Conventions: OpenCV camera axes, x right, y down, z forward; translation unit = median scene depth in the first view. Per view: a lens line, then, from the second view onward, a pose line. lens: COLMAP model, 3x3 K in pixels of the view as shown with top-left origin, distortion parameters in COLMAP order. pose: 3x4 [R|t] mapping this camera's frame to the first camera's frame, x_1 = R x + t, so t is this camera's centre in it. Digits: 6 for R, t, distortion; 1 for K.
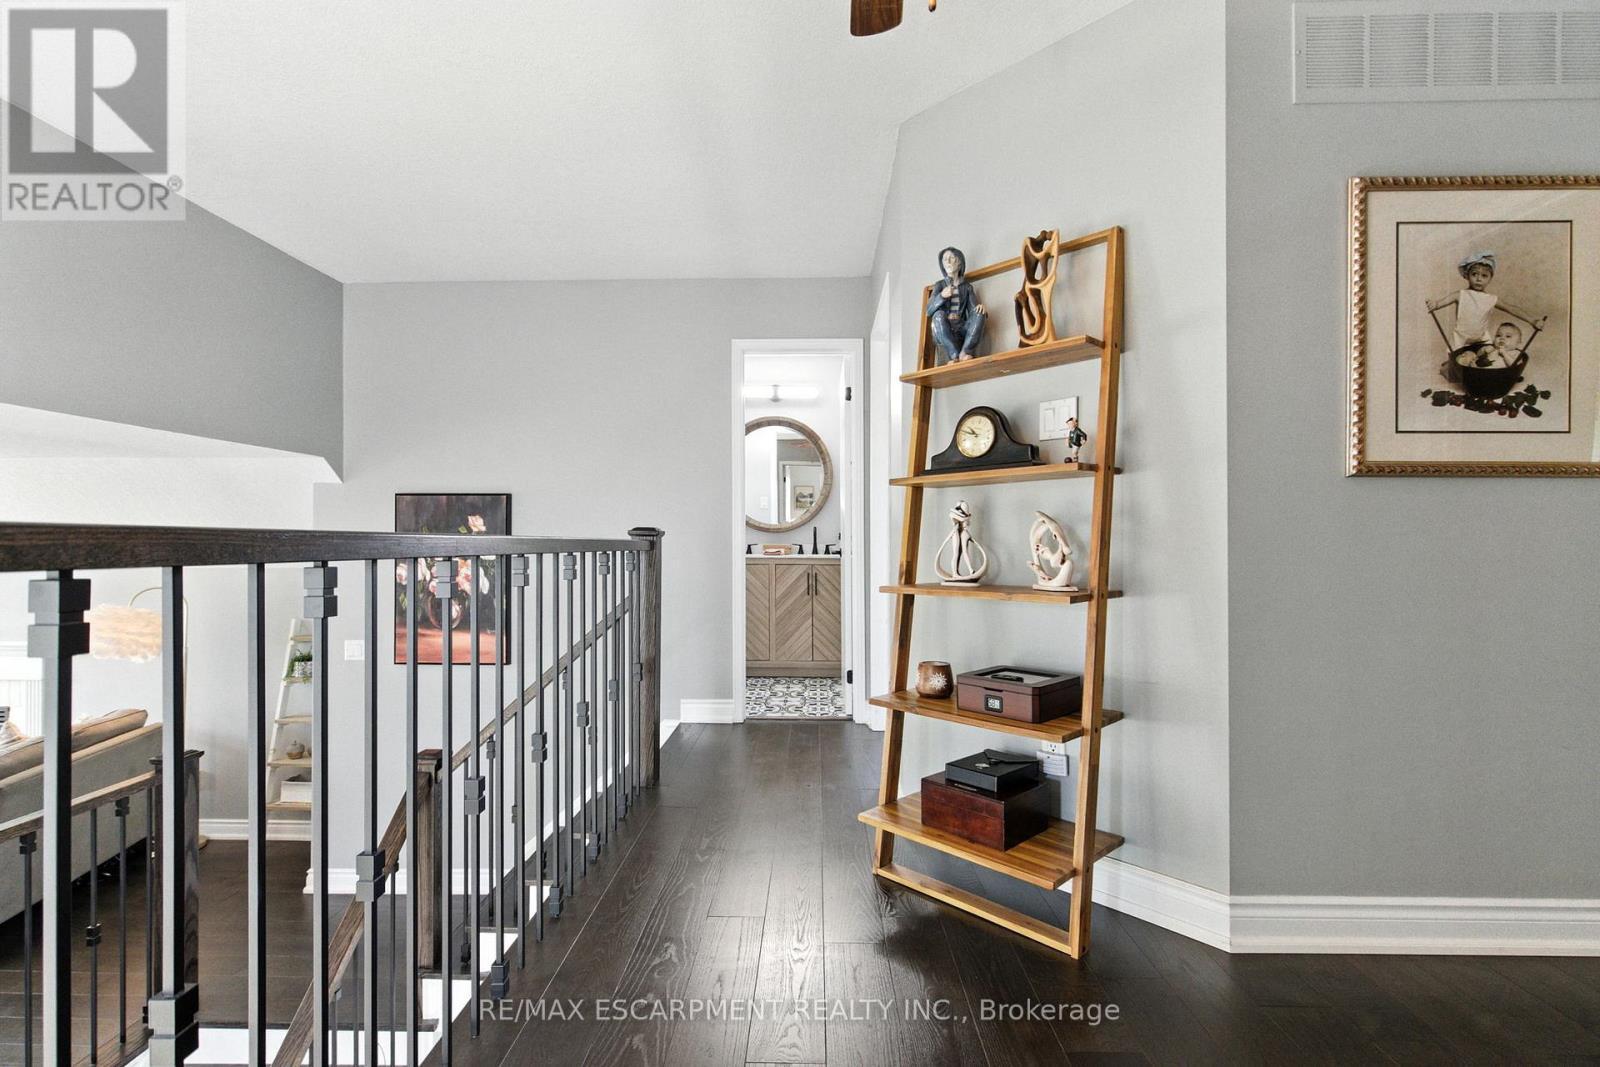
lens RADIAL K [[719.3, 0, 788.5], [0, 719.3, 542.6], [0, 0, 1]] dist [0.000177, -0.000231]
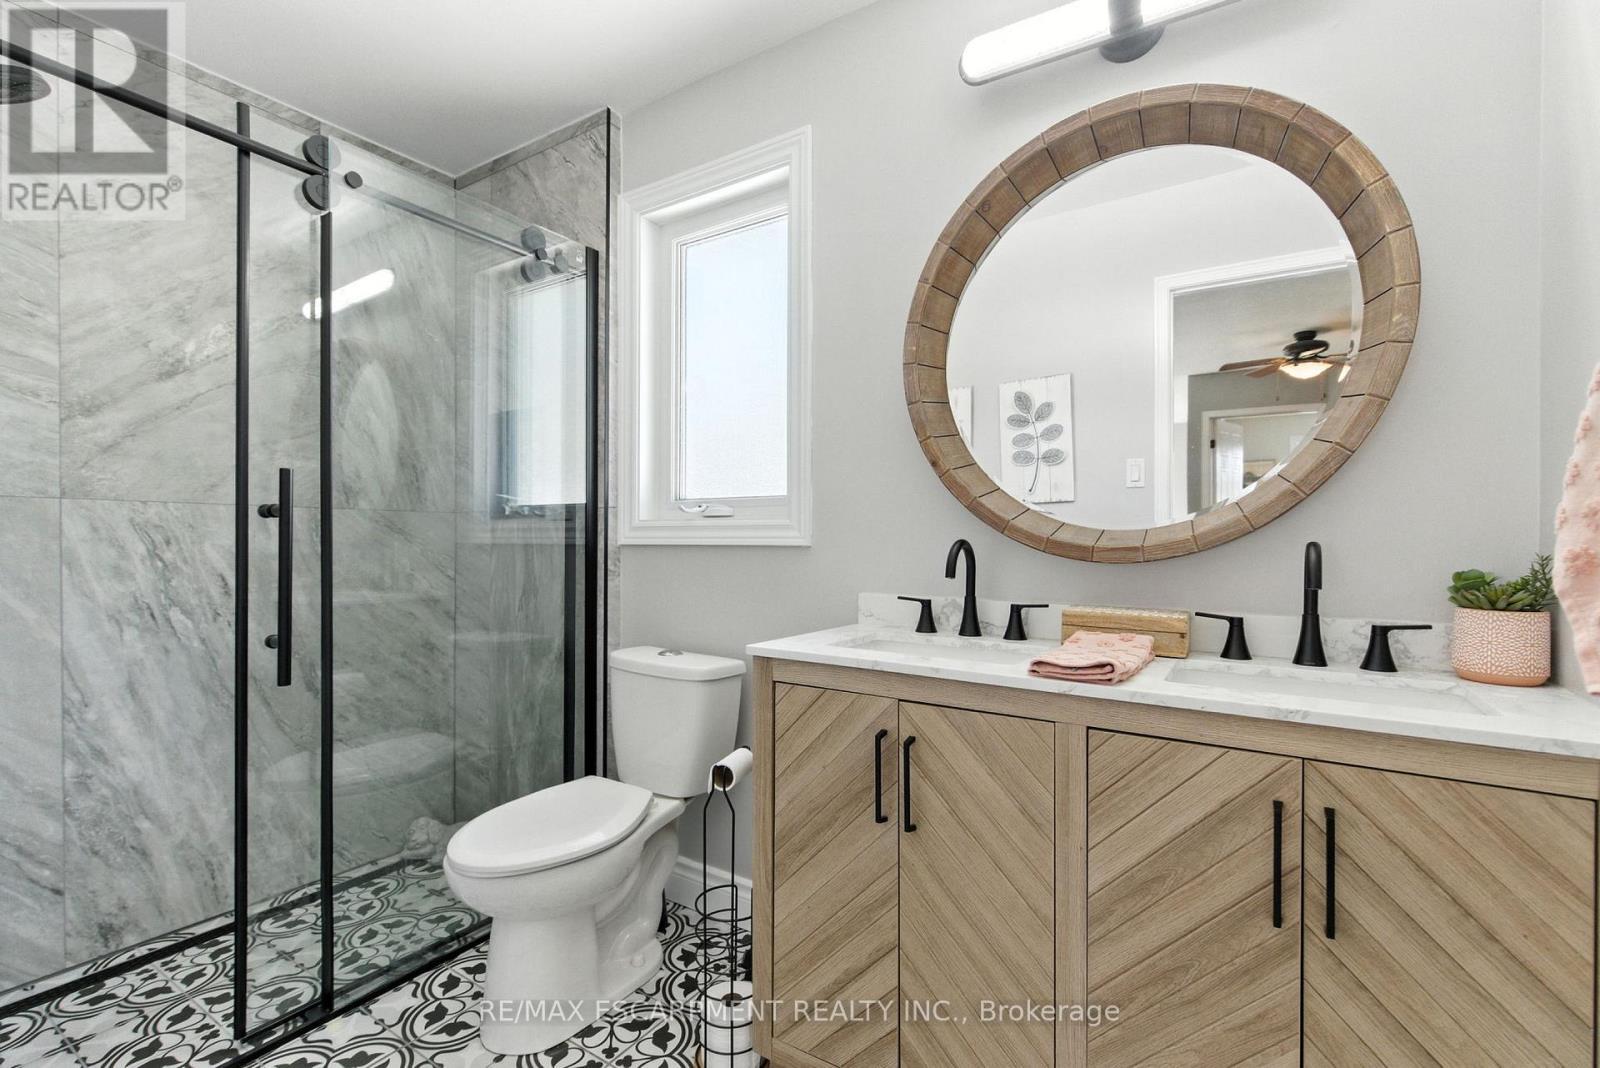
lens RADIAL K [[719.3, 0, 788.5], [0, 719.3, 543.1], [0, 0, 1]] dist [0.000177, -0.000231]
pose [[0.851408, 0.000944, -0.524503, 0.015885], [0.000550, 0.999996, 0.002694, -0.022420], [0.524504, -0.002582, 0.851404, 0.723841]]
